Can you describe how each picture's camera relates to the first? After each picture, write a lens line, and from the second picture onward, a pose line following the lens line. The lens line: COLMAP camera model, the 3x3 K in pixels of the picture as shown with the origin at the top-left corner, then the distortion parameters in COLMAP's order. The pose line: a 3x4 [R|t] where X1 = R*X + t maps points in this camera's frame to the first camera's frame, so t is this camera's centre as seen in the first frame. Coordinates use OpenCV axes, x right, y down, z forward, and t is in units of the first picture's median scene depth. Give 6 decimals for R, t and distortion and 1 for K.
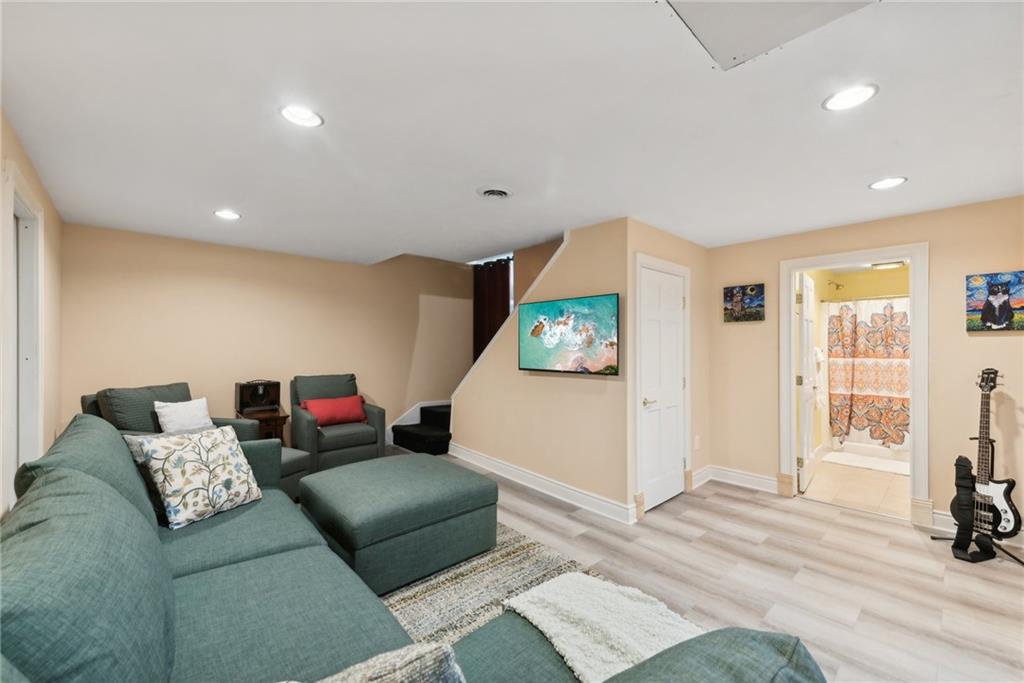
lens RADIAL K [[418.4, 0, 512.3], [0, 418.4, 342.8], [0, 0, 1]] dist [0.004371, -0.001111]
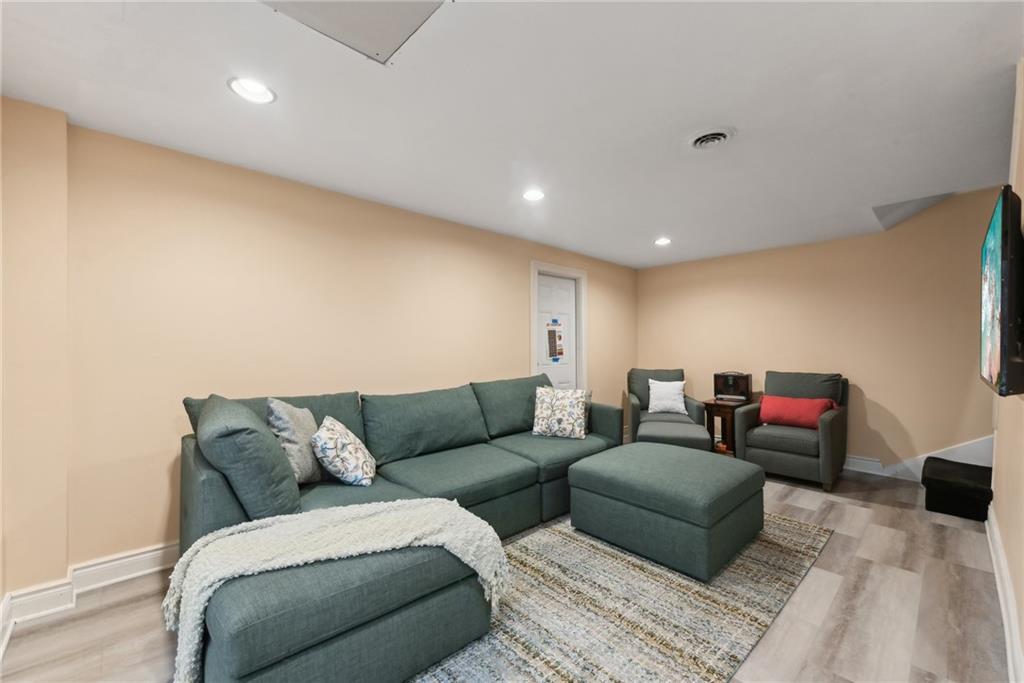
lens RADIAL K [[418.4, 0, 512.3], [0, 418.4, 347.9], [0, 0, 1]] dist [0.004371, -0.001111]
pose [[-0.005255, 0.001044, -0.999986, 0.804960], [0.006726, 0.999977, 0.001008, 0.032648], [0.999964, -0.006720, -0.005261, 0.660174]]
